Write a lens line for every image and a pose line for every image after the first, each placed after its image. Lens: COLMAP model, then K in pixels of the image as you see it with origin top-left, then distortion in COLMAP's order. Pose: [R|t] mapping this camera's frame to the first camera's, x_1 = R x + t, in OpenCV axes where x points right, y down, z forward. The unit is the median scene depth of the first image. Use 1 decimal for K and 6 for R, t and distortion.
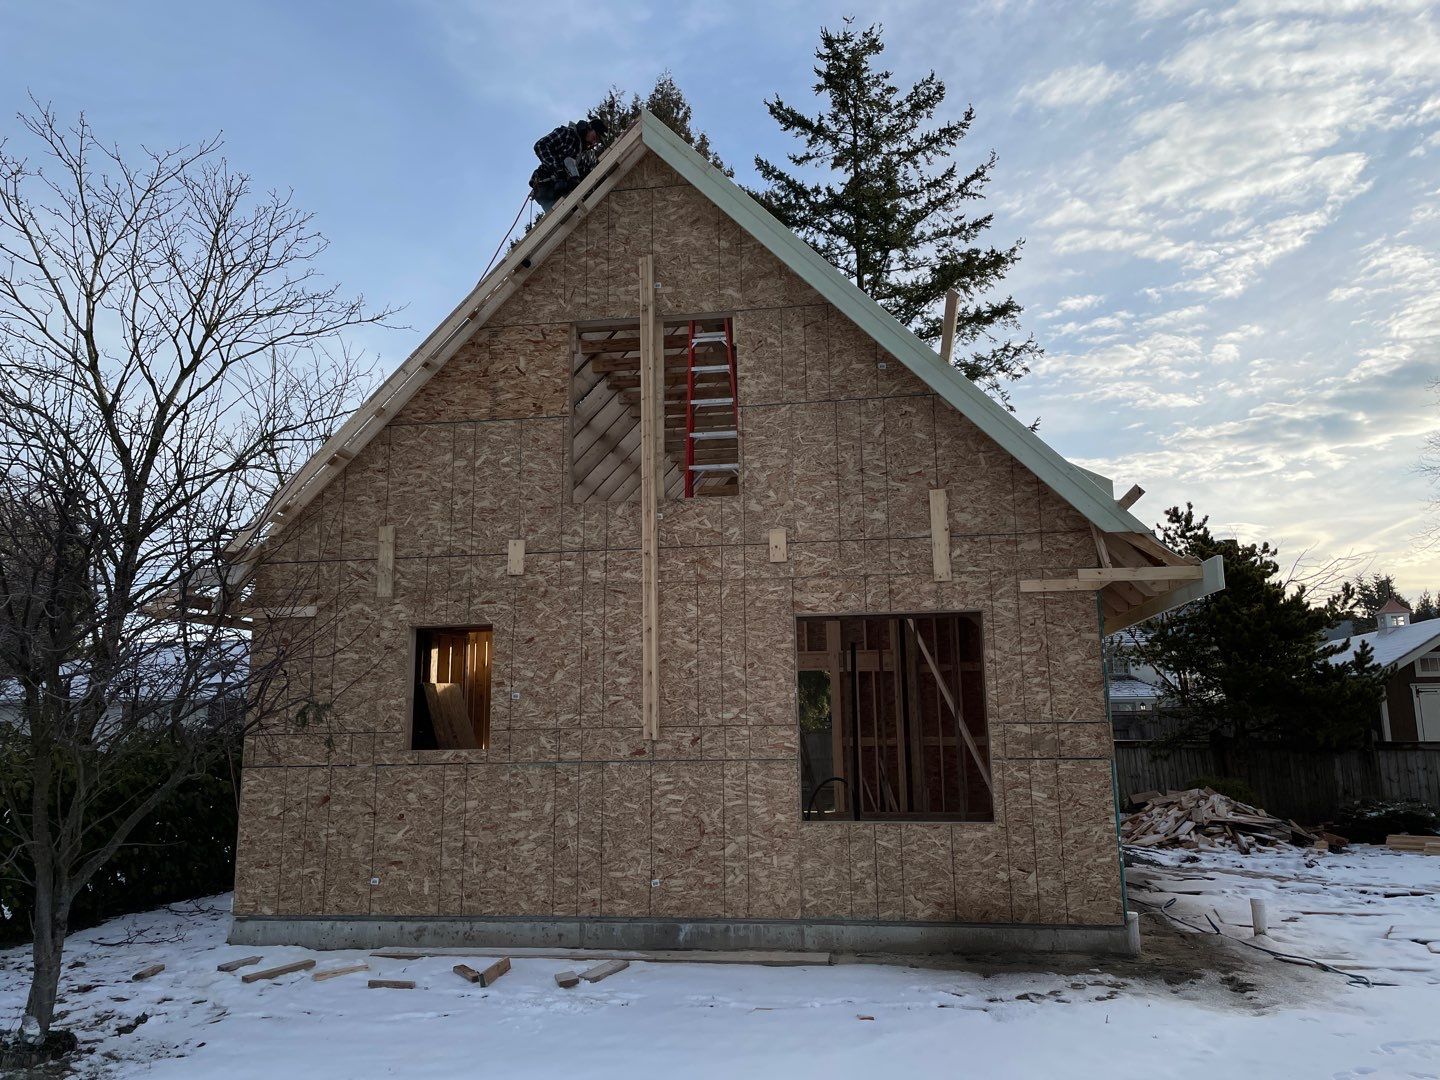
lens RADIAL K [[1075.8, 0, 719.1], [0, 1075.8, 532.9], [0, 0, 1]] dist [0.107639, -0.133718]
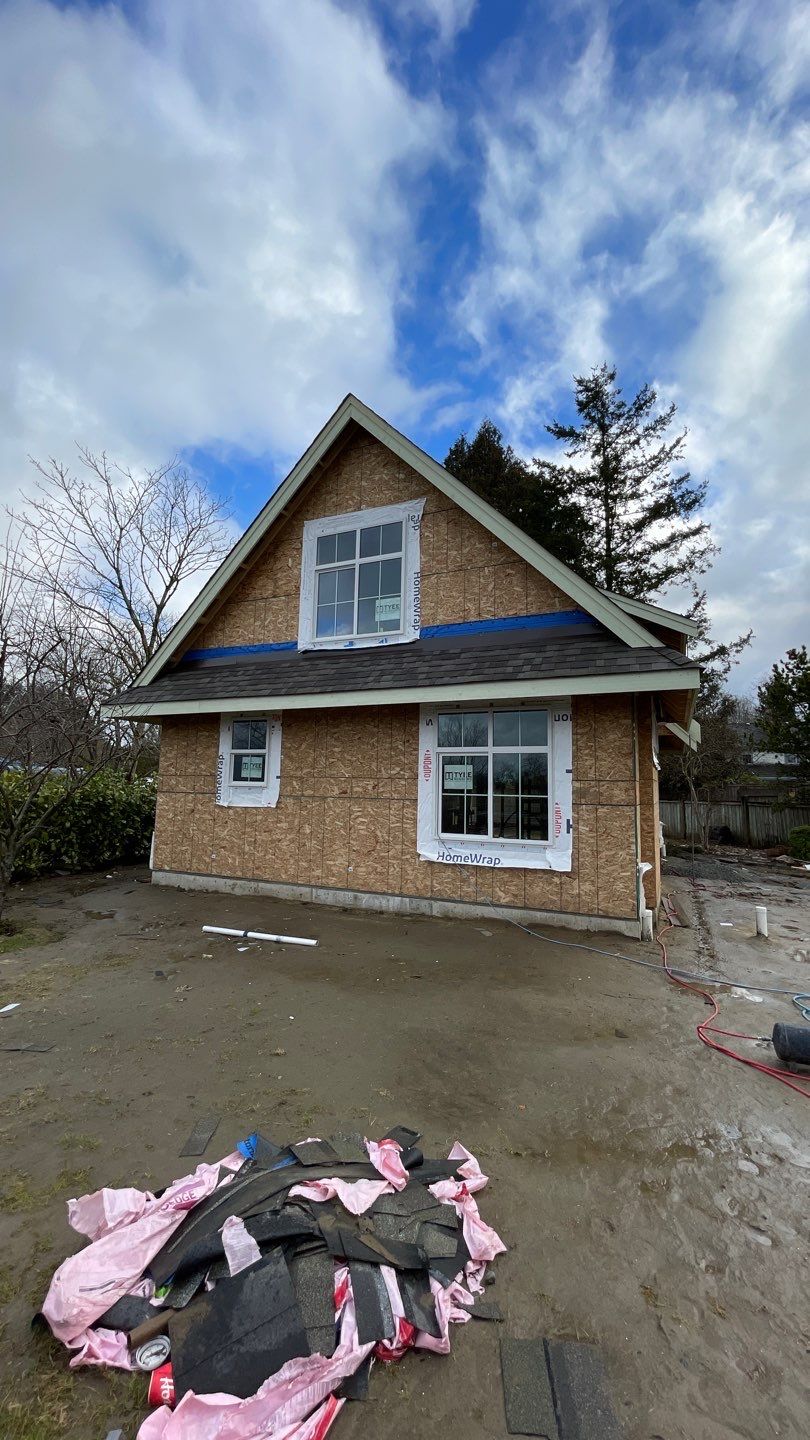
lens RADIAL K [[577.0, 0, 394.5], [0, 577.0, 720.8], [0, 0, 1]] dist [0.001192, 0.000035]
pose [[0.963662, 0.001742, -0.267120, 0.229184], [0.016029, 0.997800, 0.064334, 0.036420], [0.266644, -0.066278, 0.961513, 0.170449]]
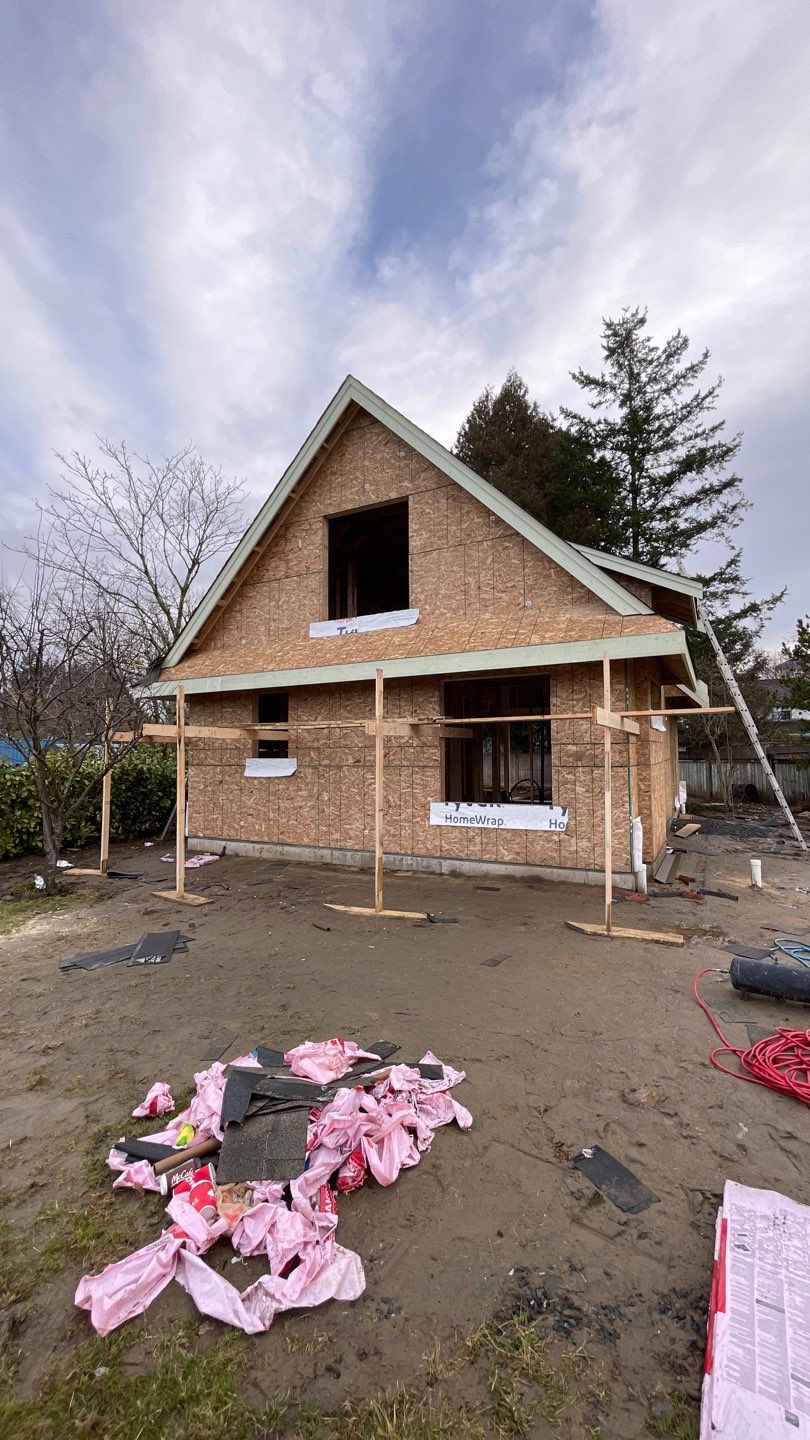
lens RADIAL K [[577.0, 0, 394.5], [0, 577.0, 720.8], [0, 0, 1]] dist [0.001192, 0.000035]
pose [[0.946345, -0.012633, -0.322912, 0.278507], [0.053432, 0.991599, 0.117797, 0.028635], [0.318711, -0.128730, 0.939070, 0.137079]]
